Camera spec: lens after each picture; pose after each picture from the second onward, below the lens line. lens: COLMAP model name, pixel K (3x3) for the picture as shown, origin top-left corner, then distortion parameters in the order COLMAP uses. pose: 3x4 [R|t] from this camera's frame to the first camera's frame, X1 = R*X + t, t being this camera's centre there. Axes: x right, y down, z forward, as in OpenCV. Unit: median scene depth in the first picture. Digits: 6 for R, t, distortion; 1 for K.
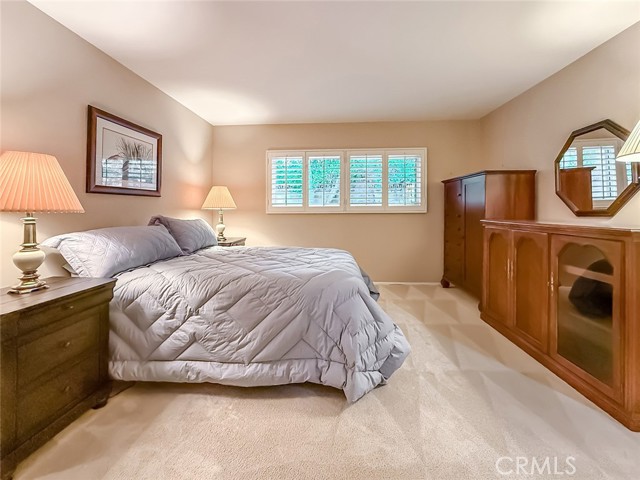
lens RADIAL K [[273.9, 0, 321.4], [0, 273.9, 206.9], [0, 0, 1]] dist [-0.002963, -0.000189]
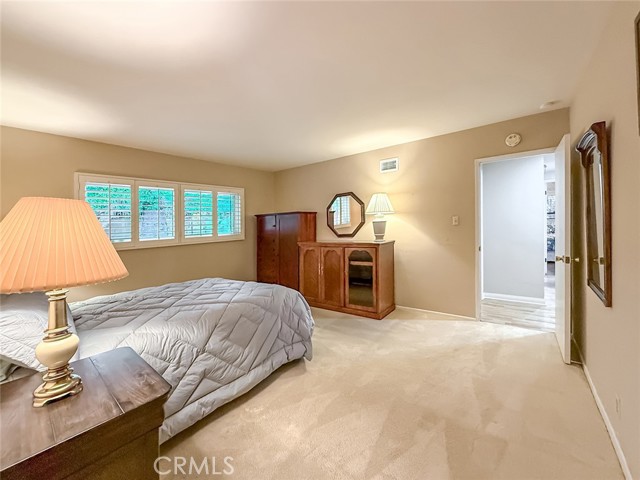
lens RADIAL K [[255.8, 0, 322.2], [0, 255.8, 237.3], [0, 0, 1]] dist [-0.002562, 0.000129]
pose [[0.571555, -0.057666, 0.818535, -0.967651], [0.032476, 0.998336, 0.047657, -0.085872], [-0.819921, -0.000656, 0.572477, 0.053907]]
